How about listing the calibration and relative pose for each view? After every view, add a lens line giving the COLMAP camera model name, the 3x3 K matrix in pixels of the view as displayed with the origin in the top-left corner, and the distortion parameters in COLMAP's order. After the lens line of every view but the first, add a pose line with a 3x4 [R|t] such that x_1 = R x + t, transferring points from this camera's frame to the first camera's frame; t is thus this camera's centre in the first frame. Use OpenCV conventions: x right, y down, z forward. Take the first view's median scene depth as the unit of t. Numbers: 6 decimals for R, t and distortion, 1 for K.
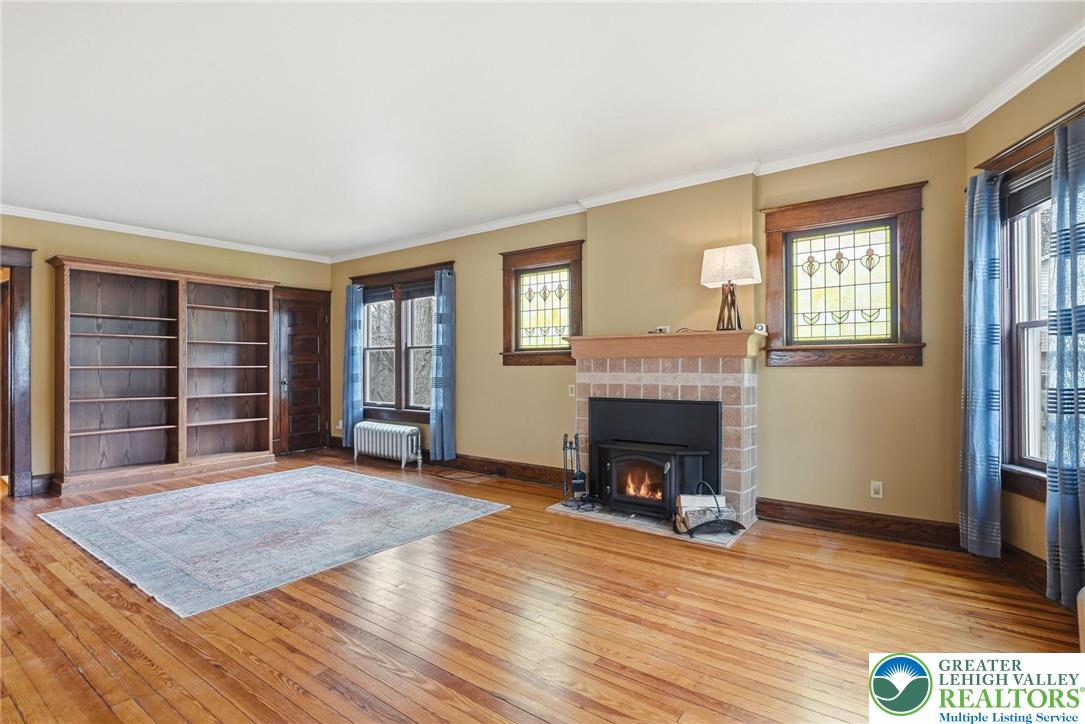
lens RADIAL K [[529.8, 0, 534.6], [0, 529.8, 360.3], [0, 0, 1]] dist [-0.005238, 0.003262]
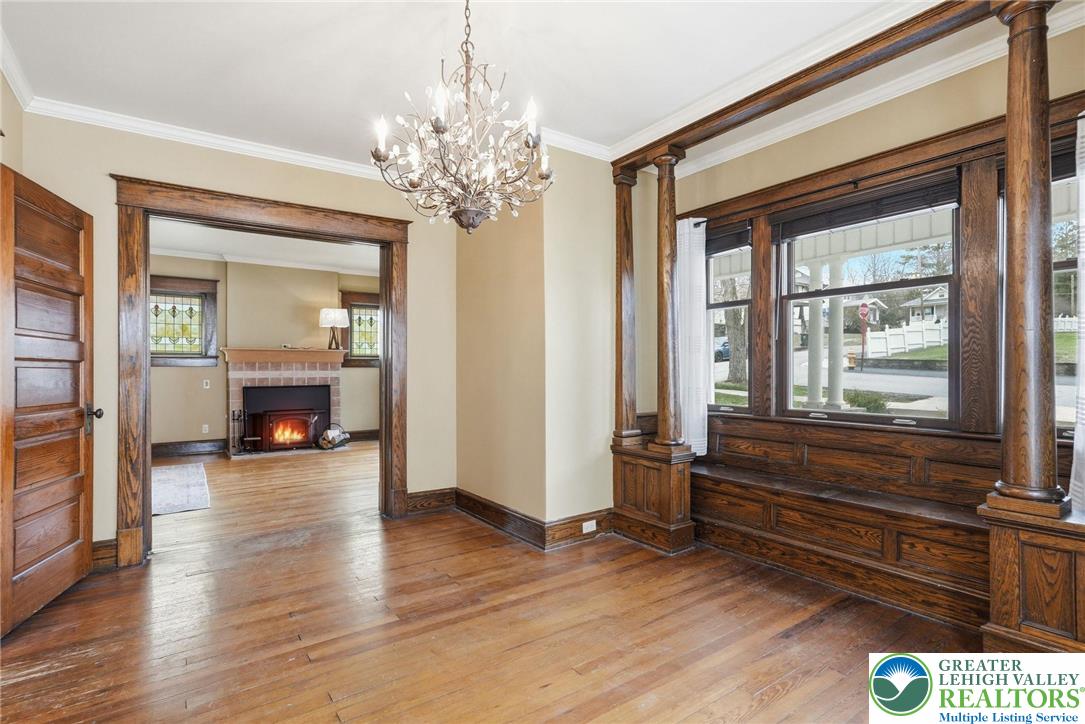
lens RADIAL K [[529.8, 0, 542.2], [0, 529.8, 367.3], [0, 0, 1]] dist [-0.005238, 0.003262]
pose [[0.308525, 0.006821, 0.951192, -1.038435], [-0.009075, 0.999950, -0.004227, 0.010020], [-0.951173, -0.007328, 0.308571, -0.300991]]
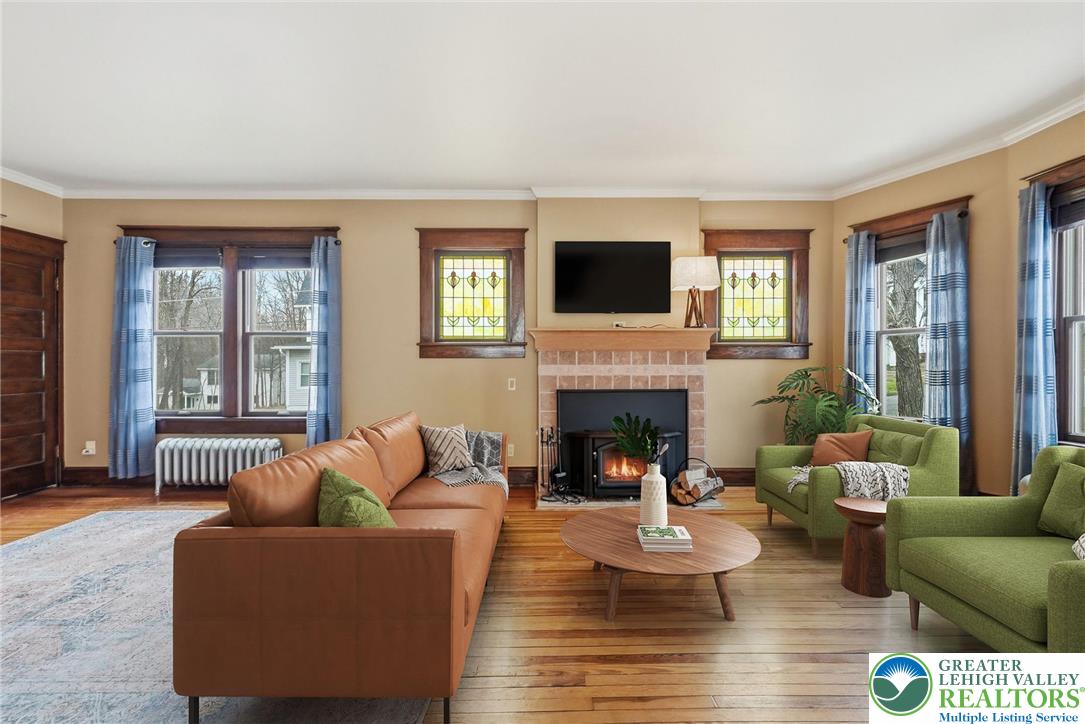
lens RADIAL K [[529.8, 0, 549.4], [0, 529.8, 365.0], [0, 0, 1]] dist [-0.005238, 0.003262]
pose [[0.793825, 0.005689, 0.608119, -0.477595], [-0.008272, 0.999965, 0.001443, 0.021048], [-0.608090, -0.006175, 0.793844, 0.207428]]
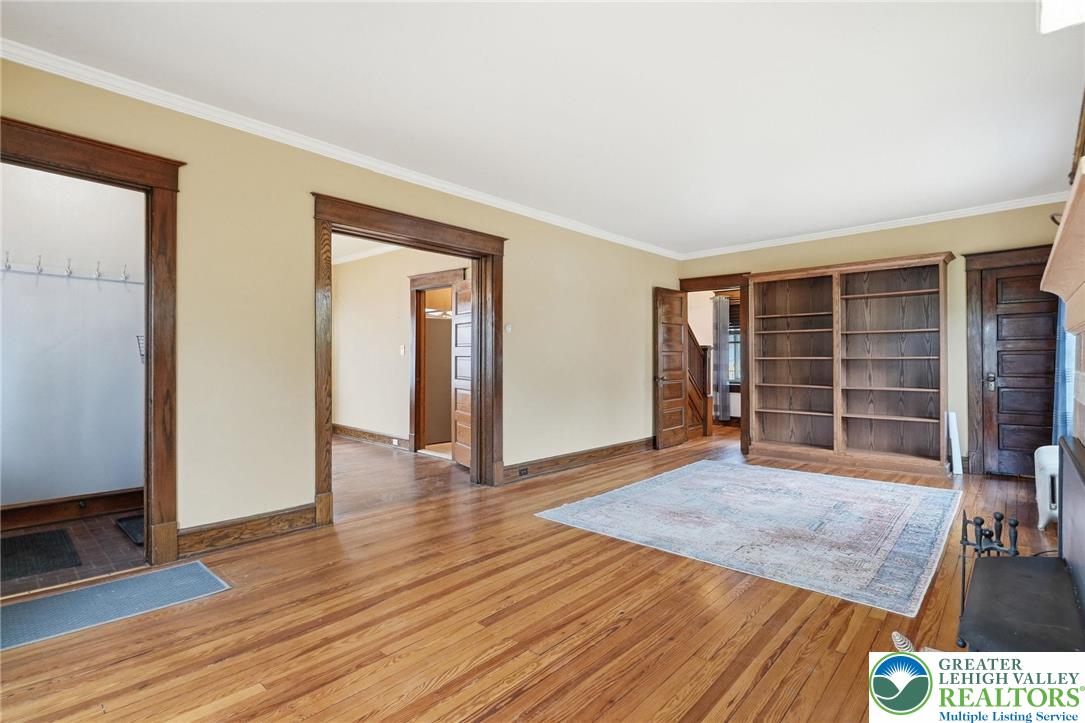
lens RADIAL K [[529.8, 0, 548.5], [0, 529.8, 361.7], [0, 0, 1]] dist [-0.005238, 0.003262]
pose [[-0.093036, 0.006877, -0.995639, 0.471996], [0.008749, 0.999943, 0.006089, 0.009590], [0.995624, -0.008145, -0.093091, 0.621477]]
